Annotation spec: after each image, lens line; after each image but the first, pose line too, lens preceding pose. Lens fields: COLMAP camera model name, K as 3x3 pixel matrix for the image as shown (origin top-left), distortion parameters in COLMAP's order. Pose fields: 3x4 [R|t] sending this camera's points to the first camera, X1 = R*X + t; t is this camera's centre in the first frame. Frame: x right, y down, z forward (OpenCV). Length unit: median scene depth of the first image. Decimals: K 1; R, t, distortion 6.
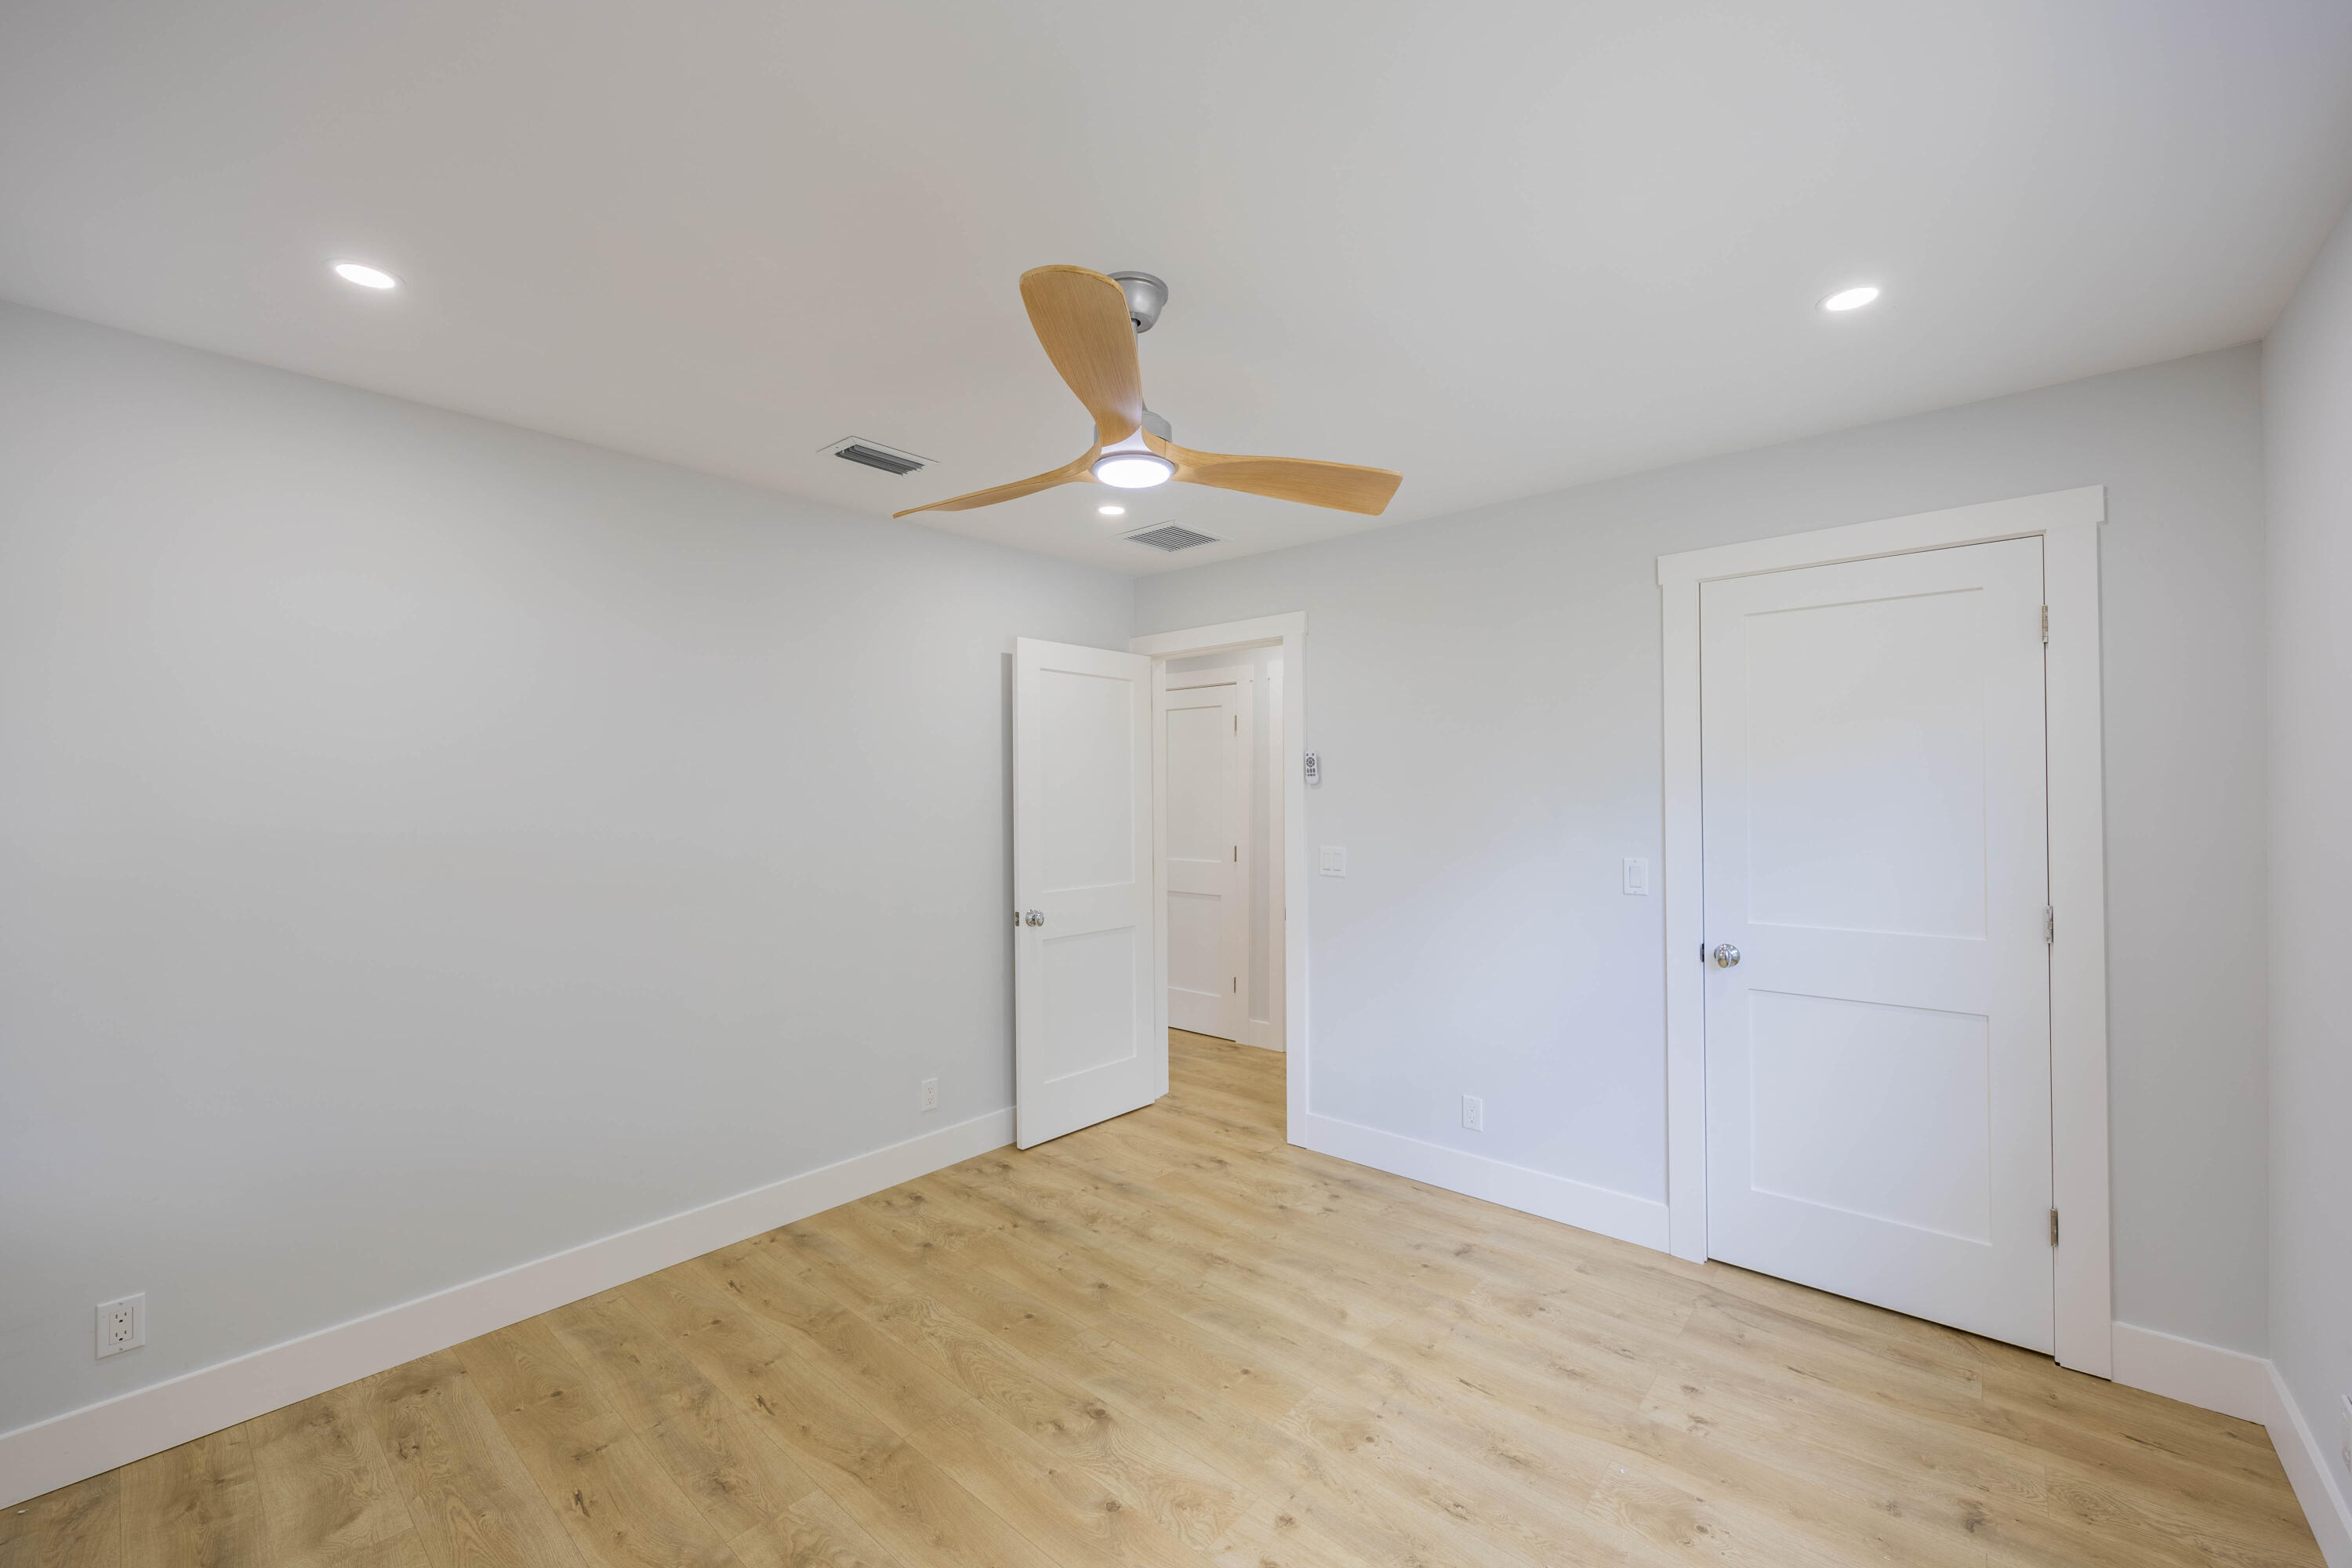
lens RADIAL K [[941.2, 0, 1176.9], [0, 941.2, 790.2], [0, 0, 1]] dist [0.001302, 0.000024]
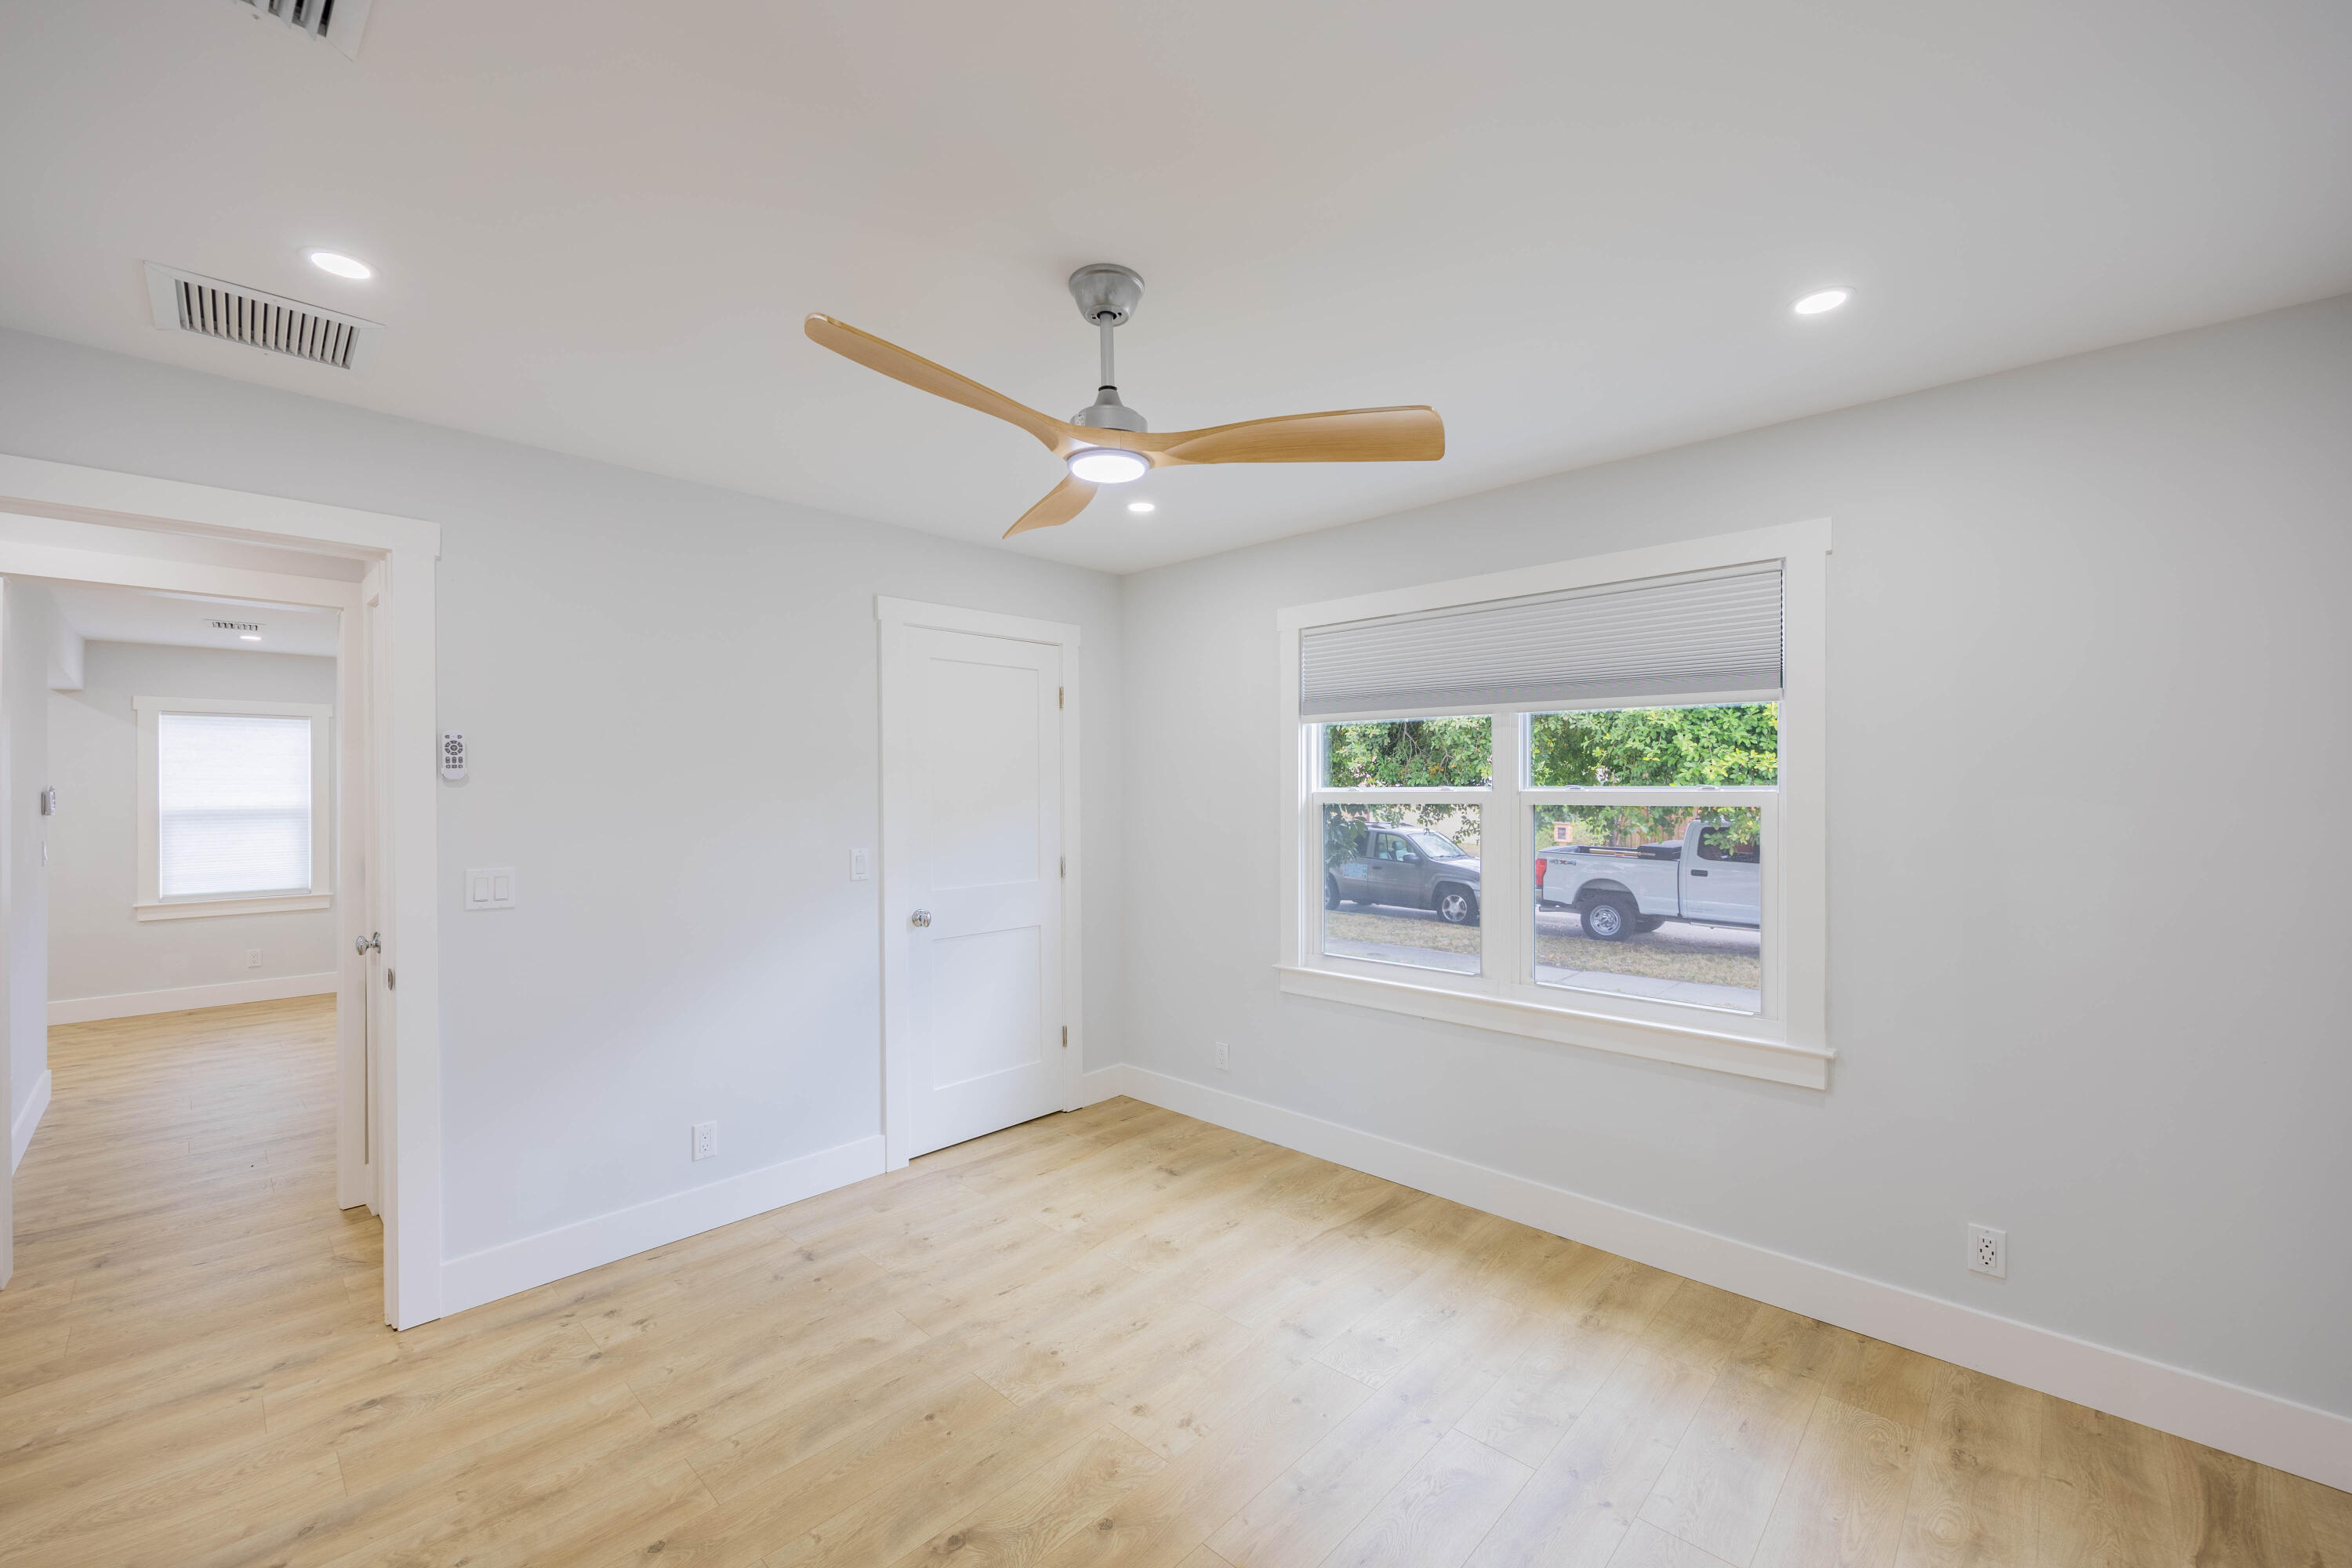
lens RADIAL K [[935.5, 0, 1175.8], [0, 935.5, 795.6], [0, 0, 1]] dist [-0.001520, -0.000217]
pose [[0.041925, 0.000243, 0.999121, -0.767889], [0.002220, 0.999997, -0.000336, 0.009593], [-0.999118, 0.002232, 0.041924, 0.665498]]
